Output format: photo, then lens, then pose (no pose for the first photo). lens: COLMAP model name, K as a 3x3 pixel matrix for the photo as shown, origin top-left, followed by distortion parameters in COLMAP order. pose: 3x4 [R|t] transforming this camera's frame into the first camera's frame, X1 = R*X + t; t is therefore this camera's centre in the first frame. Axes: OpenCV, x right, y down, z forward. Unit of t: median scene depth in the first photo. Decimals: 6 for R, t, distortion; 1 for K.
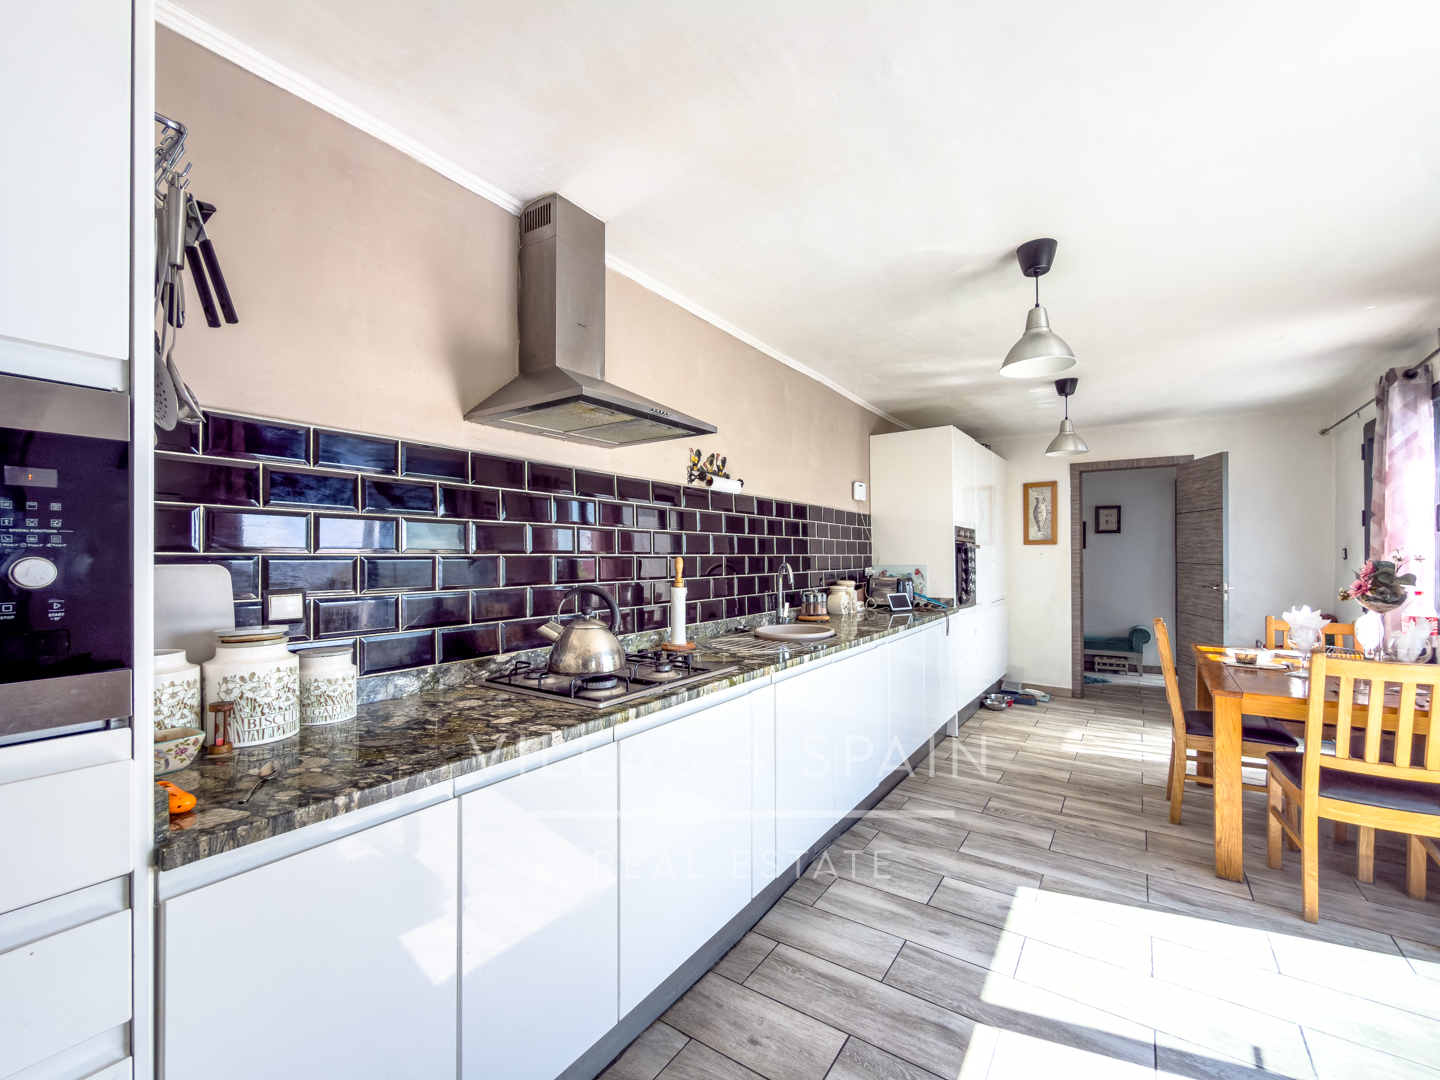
lens RADIAL K [[635.5, 0, 693.3], [0, 635.5, 554.8], [0, 0, 1]] dist [0.001762, 0.000490]
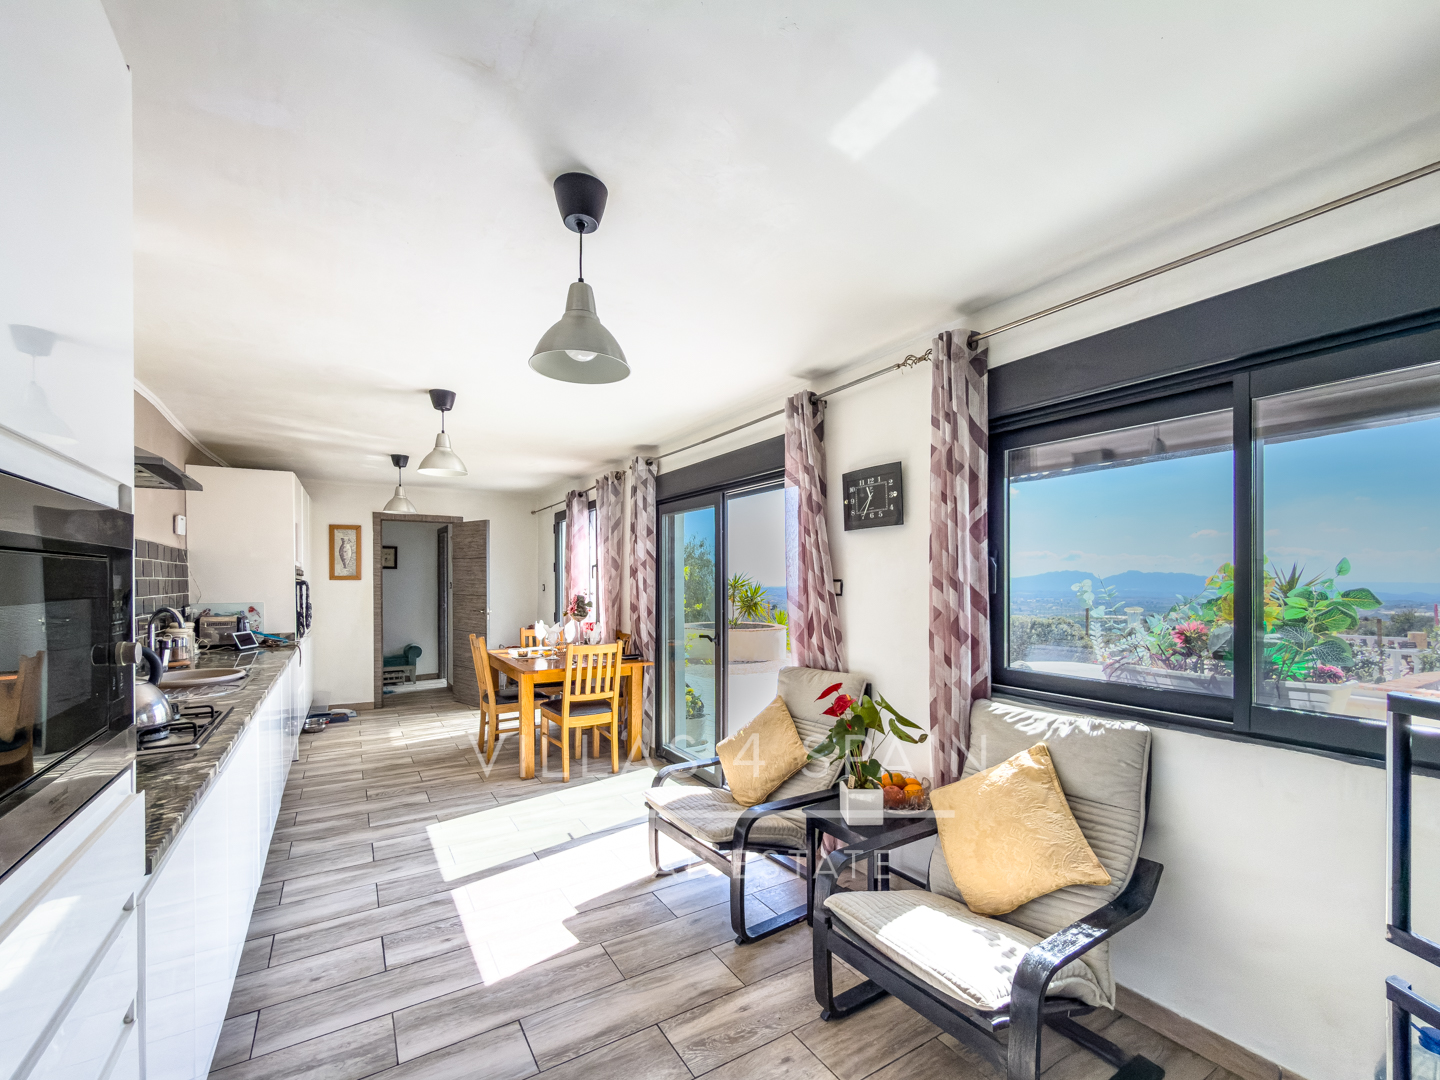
lens RADIAL K [[610.5, 0, 766.5], [0, 610.5, 582.1], [0, 0, 1]] dist [0.001218, 0.000339]
pose [[0.351080, -0.001064, 0.936345, -0.341981], [-0.001533, 0.999997, 0.001711, -0.024650], [-0.936344, -0.002037, 0.351077, -0.138928]]
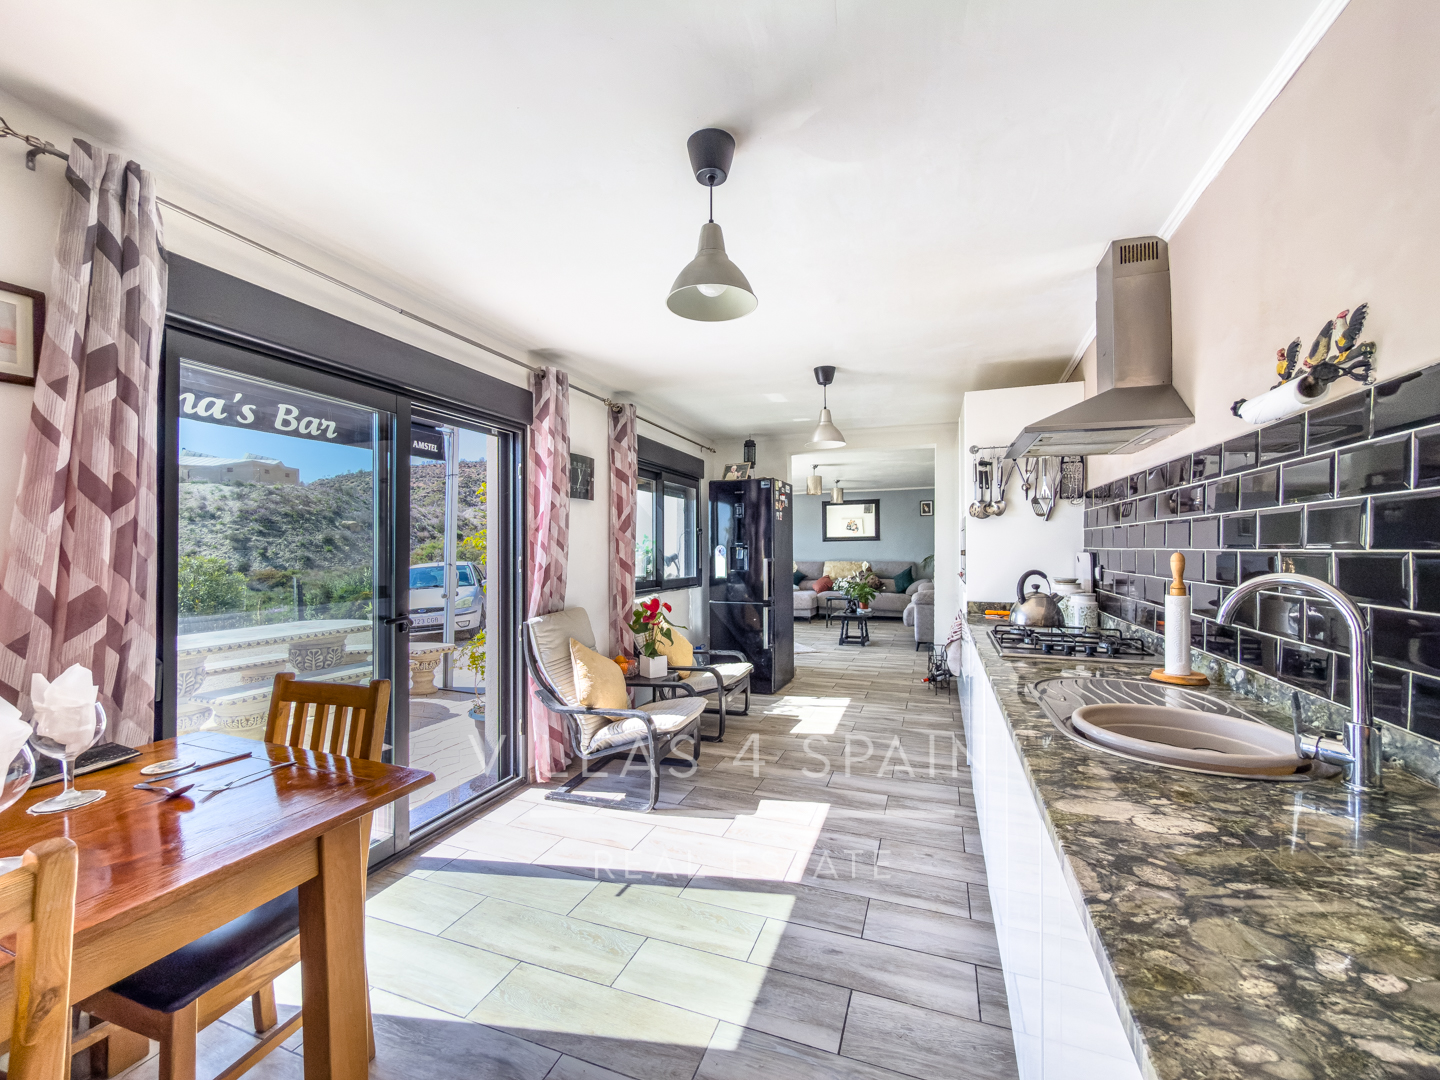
lens RADIAL K [[617.5, 0, 717.2], [0, 617.5, 546.5], [0, 0, 1]] dist [-0.000574, -0.000107]
pose [[-0.964099, 0.003504, -0.265519, 0.464054], [0.005370, 0.999966, -0.006301, -0.001870], [0.265488, -0.007500, -0.964085, 1.077524]]
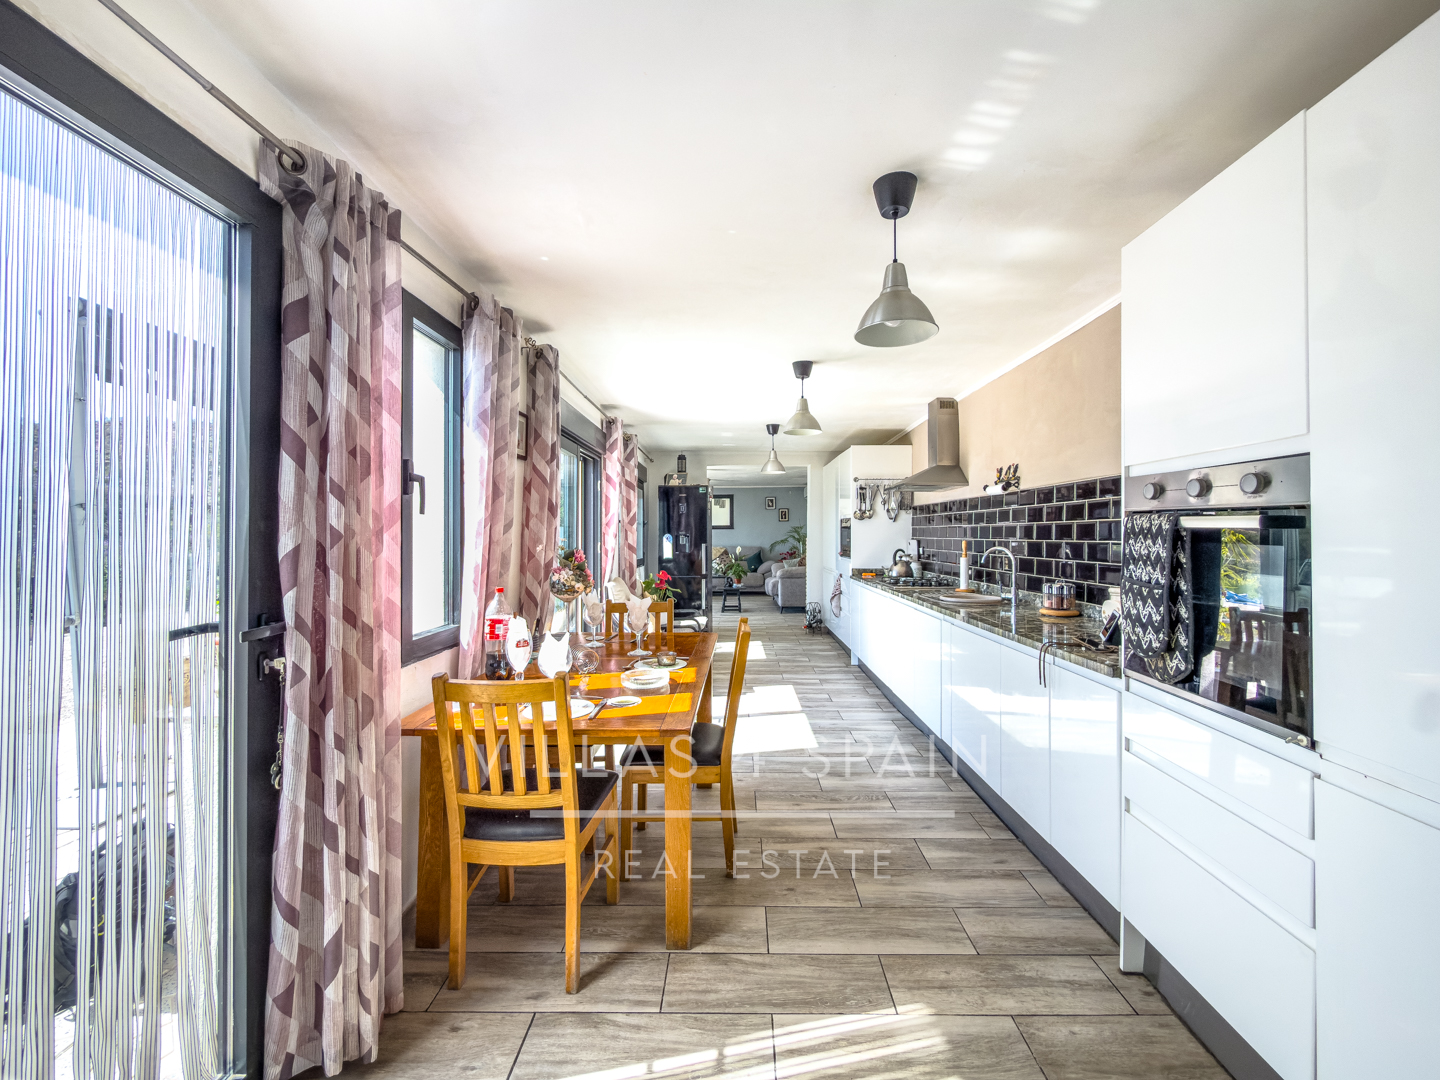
lens RADIAL K [[622.5, 0, 766.7], [0, 622.5, 531.2], [0, 0, 1]] dist [0.000274, 0.000036]
pose [[-0.793801, -0.002084, -0.608174, 1.043734], [0.002771, 0.999971, -0.007043, -0.008583], [0.608172, -0.007276, -0.793772, 1.443104]]
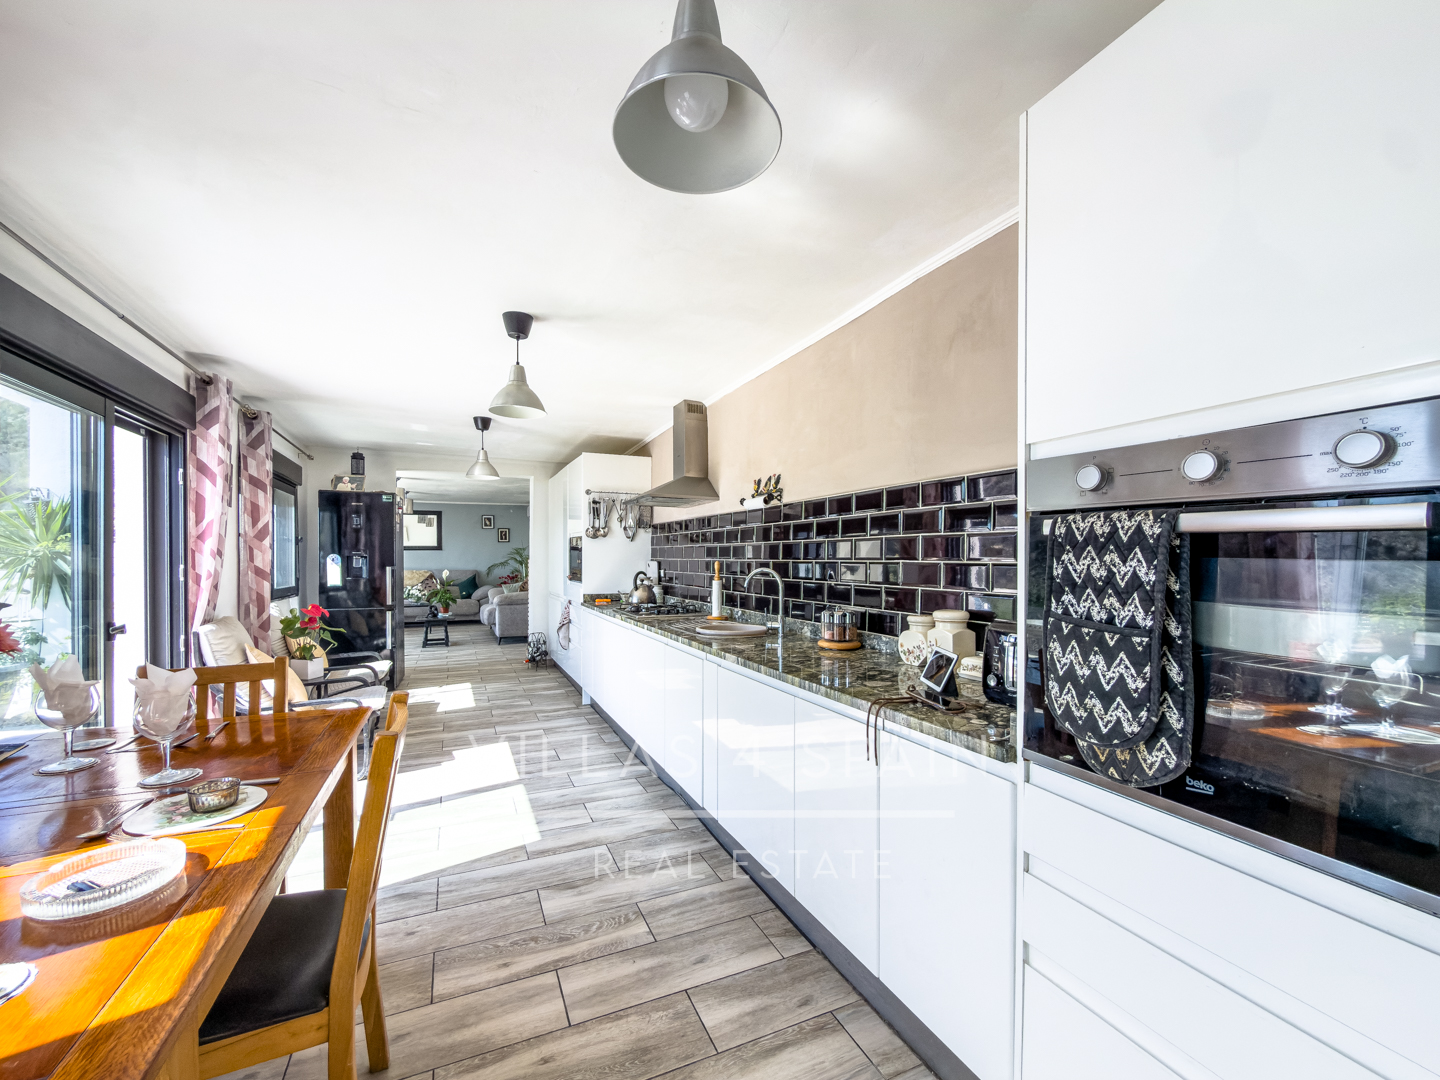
lens RADIAL K [[581.6, 0, 752.0], [0, 581.6, 562.6], [0, 0, 1]] dist [0.000063, 0.000132]
pose [[-0.471463, 0.007123, -0.881857, 0.849459], [0.001118, 0.999971, 0.007479, -0.002845], [0.881885, 0.002540, -0.471458, 1.234975]]
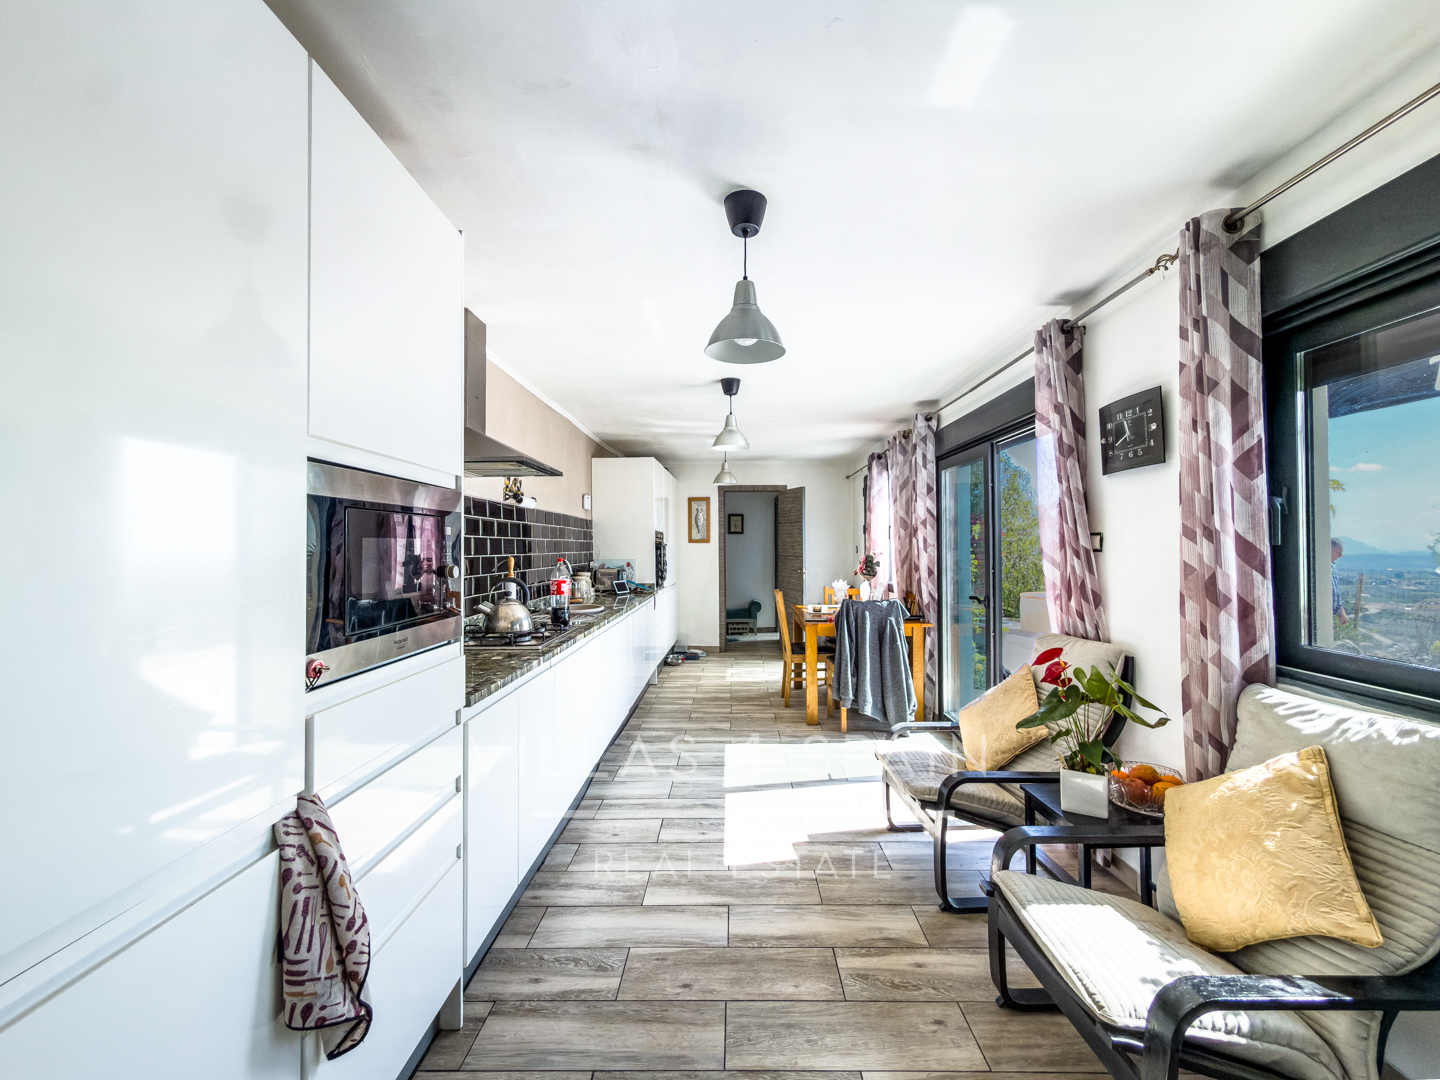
lens RADIAL K [[645.6, 0, 749.5], [0, 645.6, 538.4], [0, 0, 1]] dist [0.000999, -0.000246]
pose [[0.808626, 0.005791, 0.588294, -0.297520], [0.002344, 0.999912, -0.013065, -0.011884], [-0.588318, 0.011943, 0.808541, -0.301186]]
